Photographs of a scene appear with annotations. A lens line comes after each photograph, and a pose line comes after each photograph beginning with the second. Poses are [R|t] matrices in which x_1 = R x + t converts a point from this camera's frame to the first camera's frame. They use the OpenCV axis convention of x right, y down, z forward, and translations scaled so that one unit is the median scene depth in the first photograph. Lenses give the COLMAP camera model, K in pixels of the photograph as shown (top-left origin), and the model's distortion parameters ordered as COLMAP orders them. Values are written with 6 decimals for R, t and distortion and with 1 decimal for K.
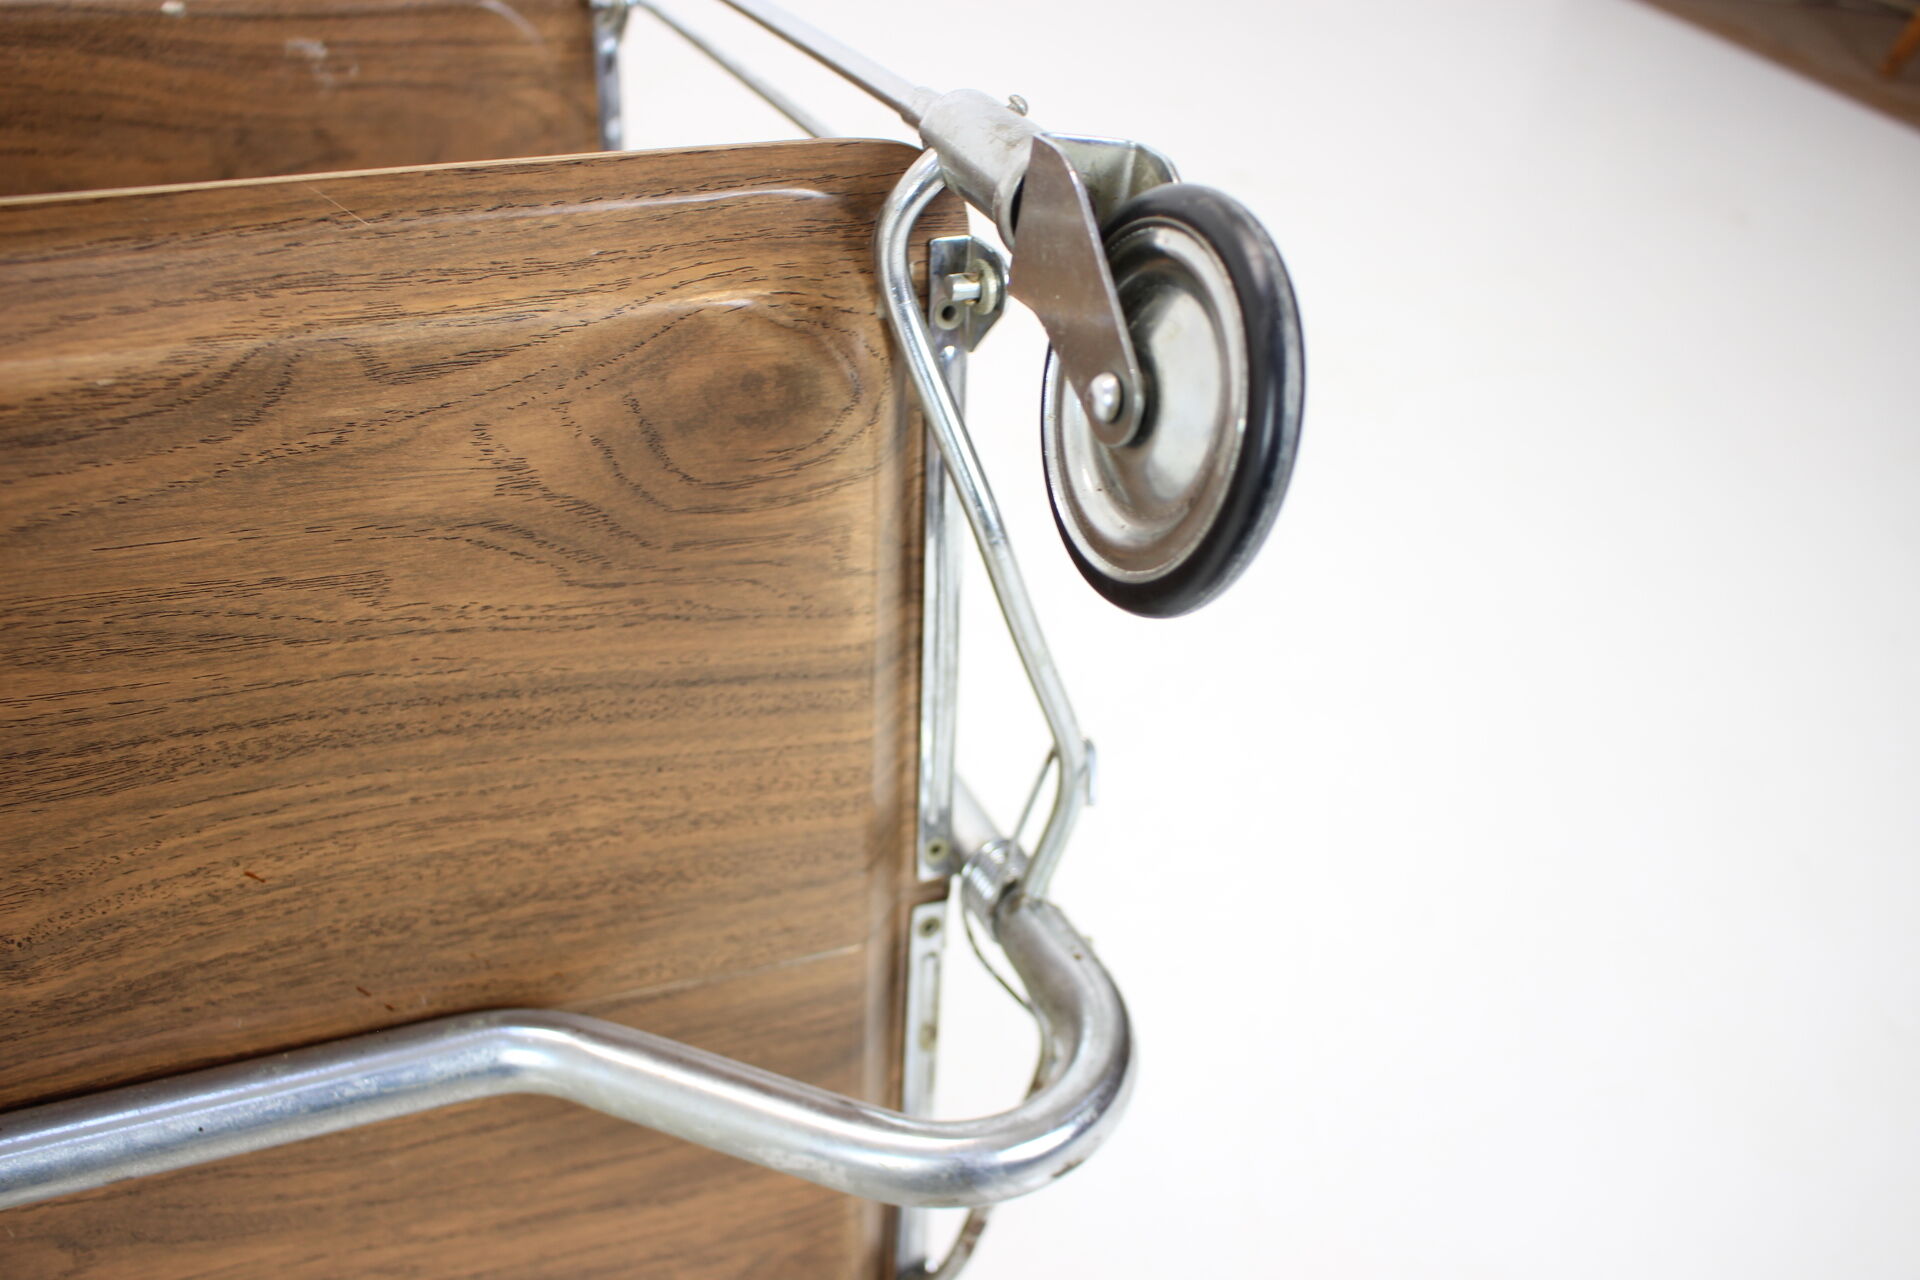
lens RADIAL K [[1727.4, 0, 967.1], [0, 1727.4, 661.3], [0, 0, 1]] dist [-0.144870, 0.110900]
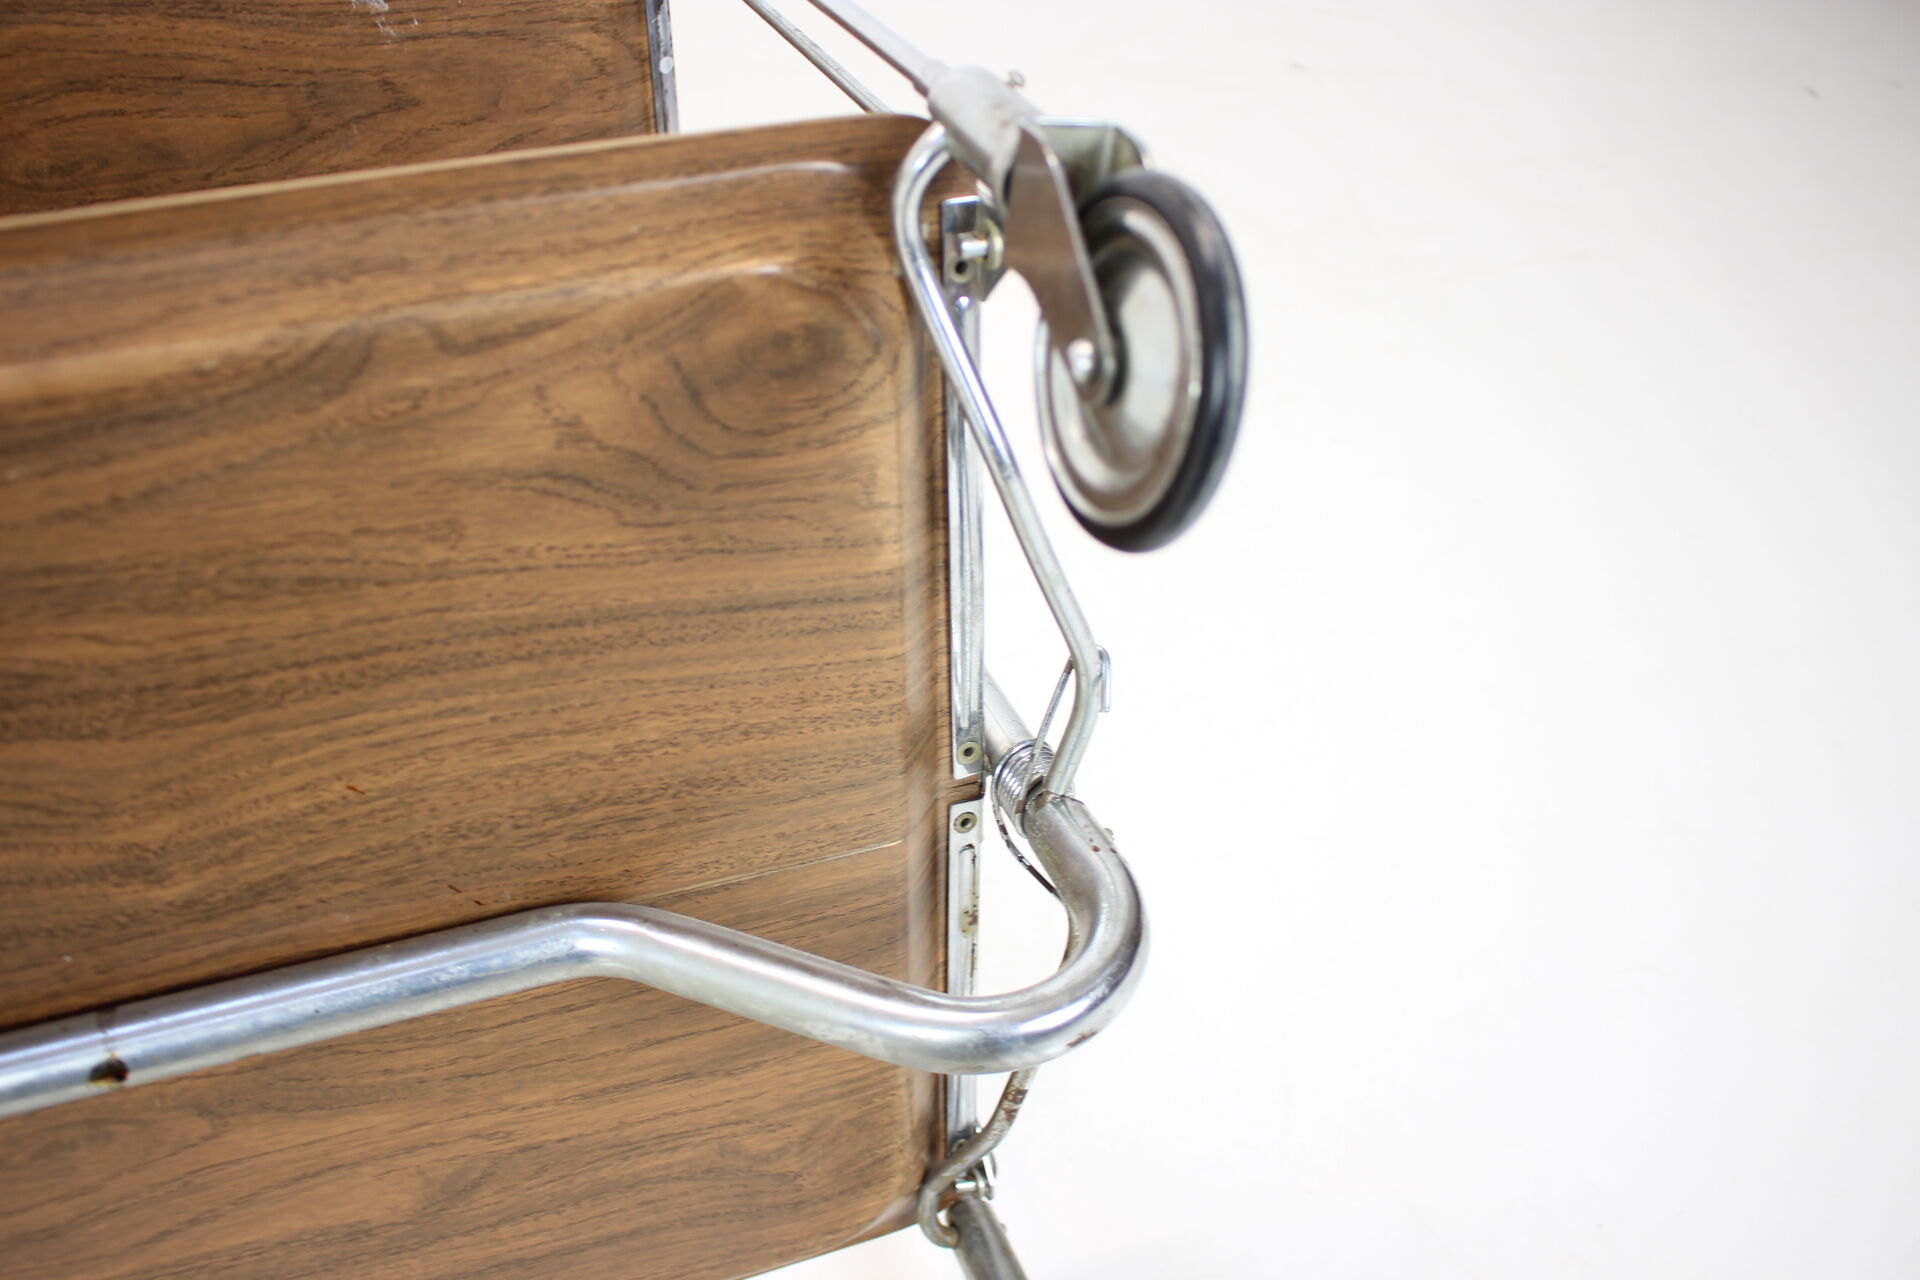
lens RADIAL K [[1727.4, 0, 967.1], [0, 1727.4, 661.3], [0, 0, 1]] dist [-0.144870, 0.110900]
pose [[0.998779, -0.015945, -0.046757, 0.040879], [0.018977, 0.997696, 0.065135, -0.024079], [0.045610, -0.065942, 0.996780, -0.108191]]
